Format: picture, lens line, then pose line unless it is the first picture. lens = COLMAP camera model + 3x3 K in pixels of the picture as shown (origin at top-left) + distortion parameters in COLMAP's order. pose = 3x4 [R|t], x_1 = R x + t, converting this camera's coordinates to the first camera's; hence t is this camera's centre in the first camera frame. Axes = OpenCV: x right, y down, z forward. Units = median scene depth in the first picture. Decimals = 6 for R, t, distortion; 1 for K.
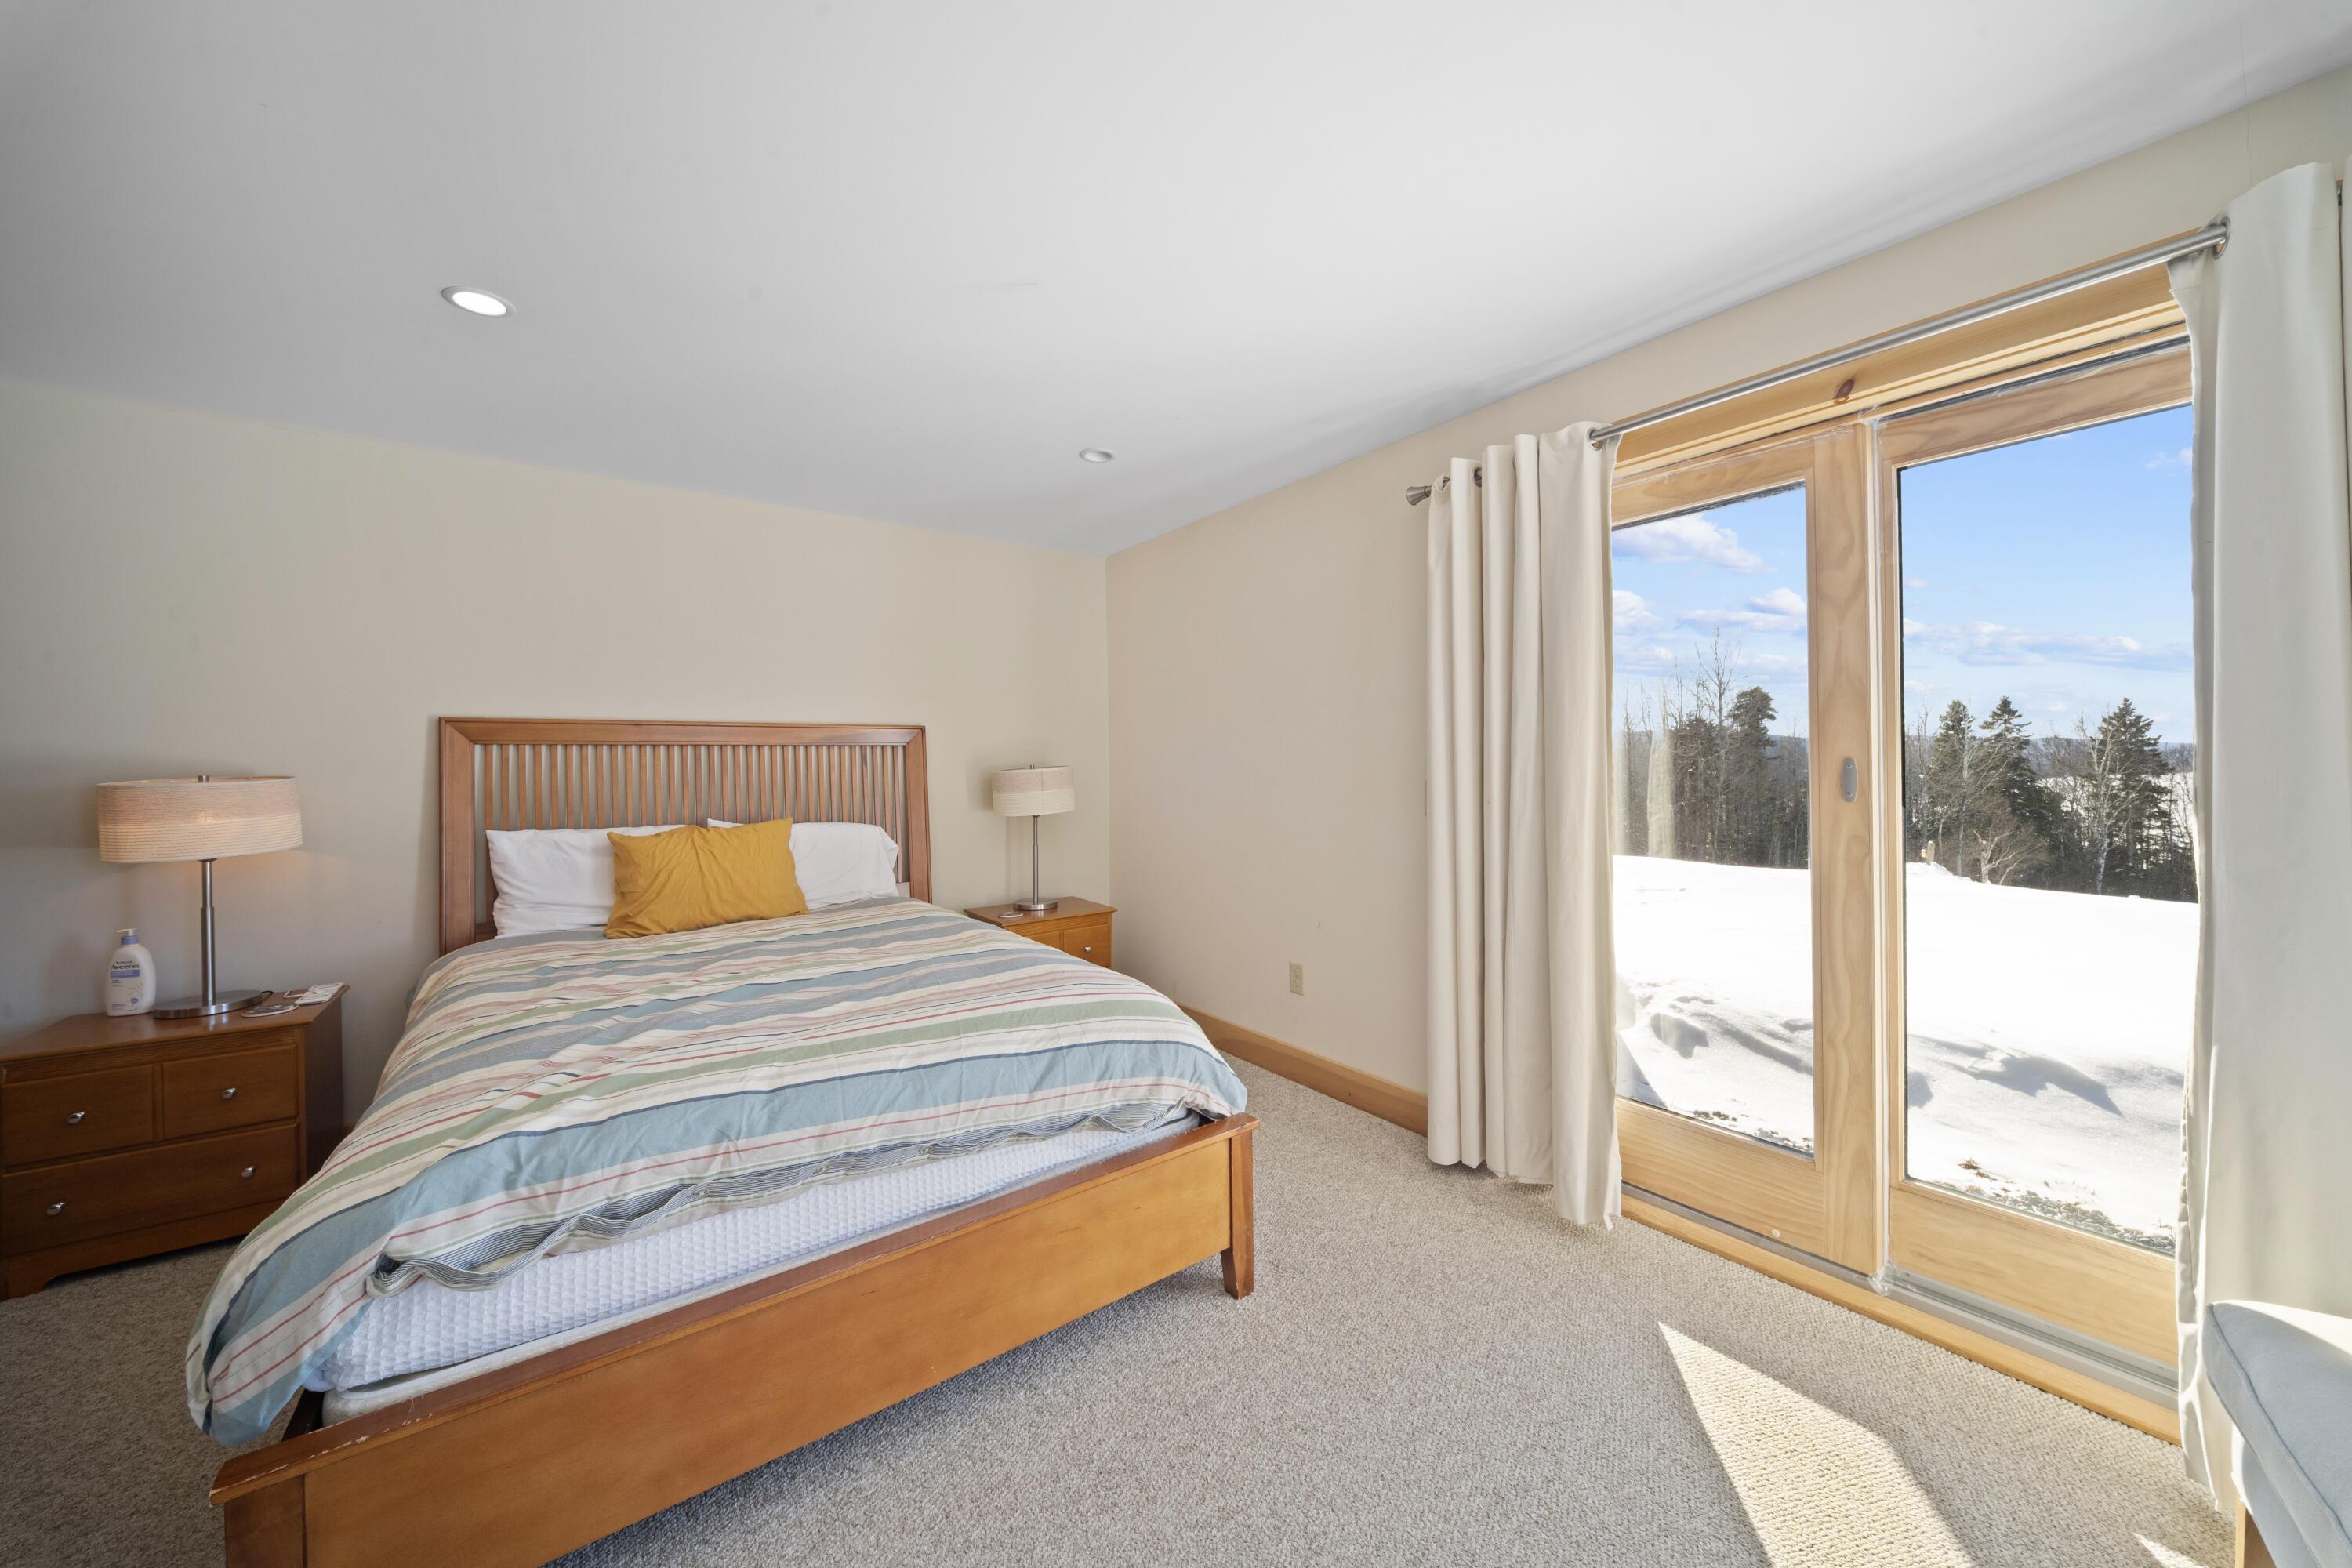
lens RADIAL K [[822.8, 0, 1170.1], [0, 822.8, 759.1], [0, 0, 1]] dist [0.015647, -0.014561]
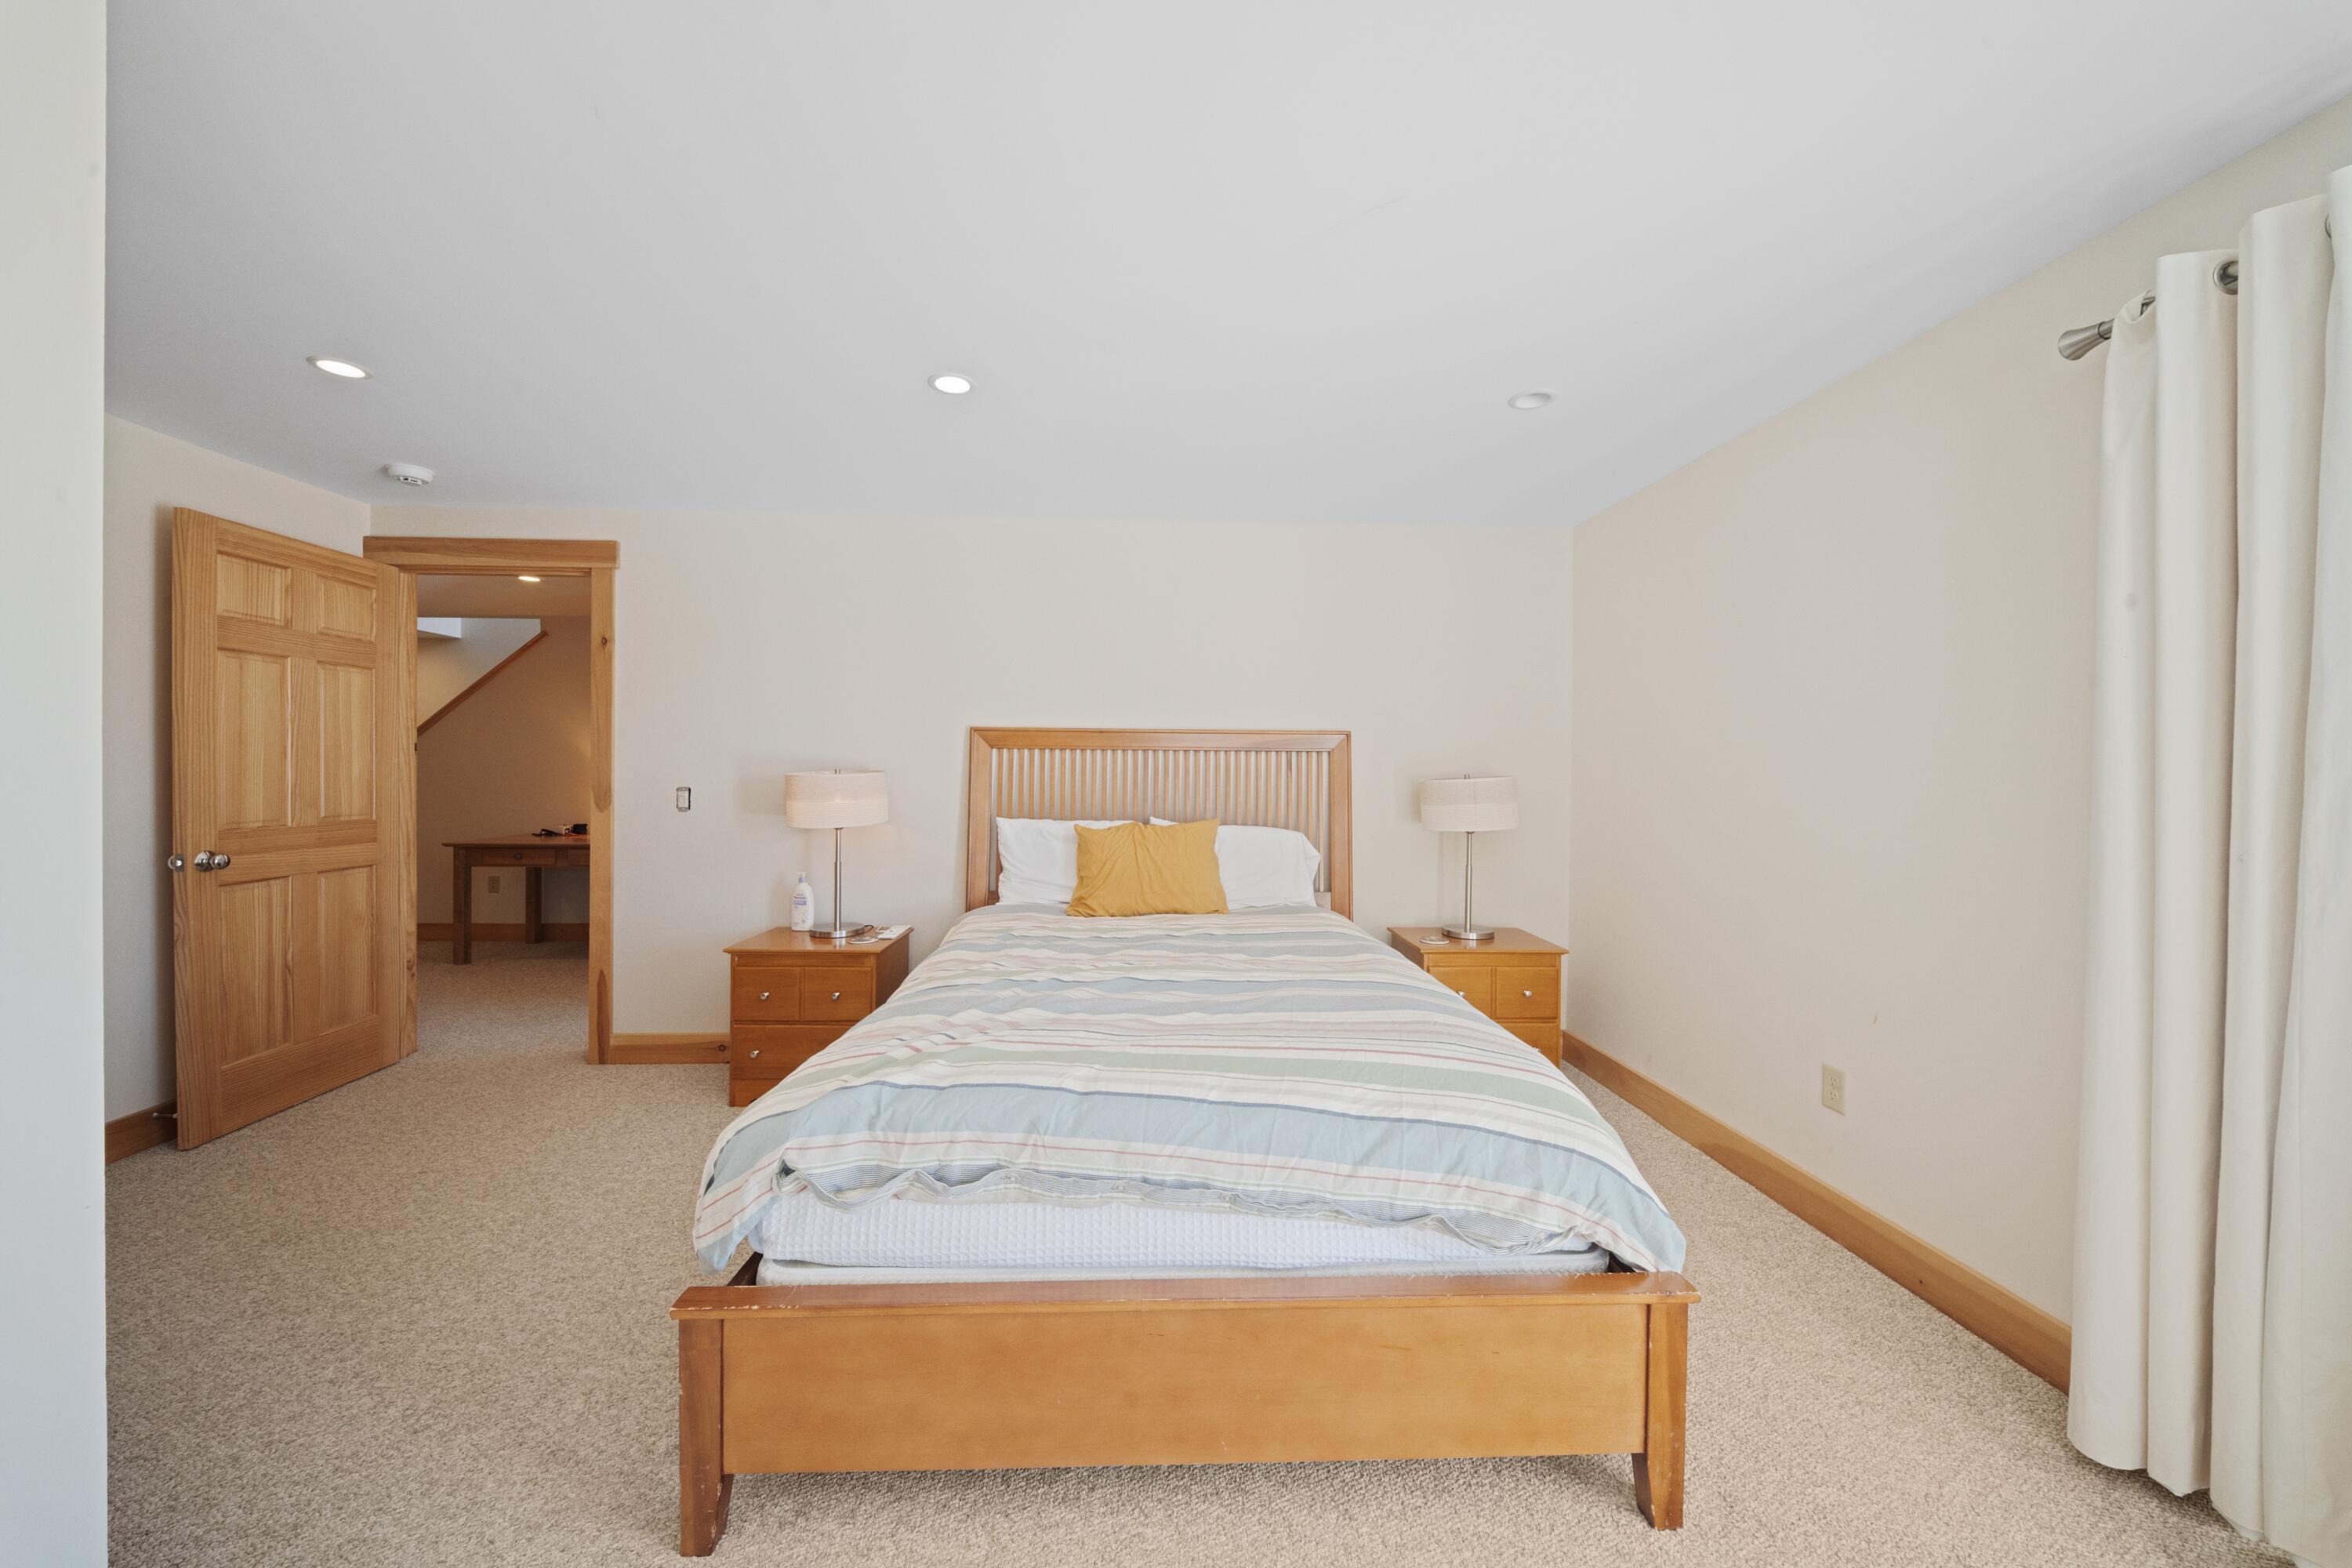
lens RADIAL K [[813.6, 0, 1184.7], [0, 813.6, 771.5], [0, 0, 1]] dist [-0.000218, -0.002940]
pose [[0.829762, 0.020418, -0.557745, 0.129829], [-0.017296, 0.999791, 0.010869, -0.000419], [0.557850, 0.000628, 0.829942, 0.205608]]
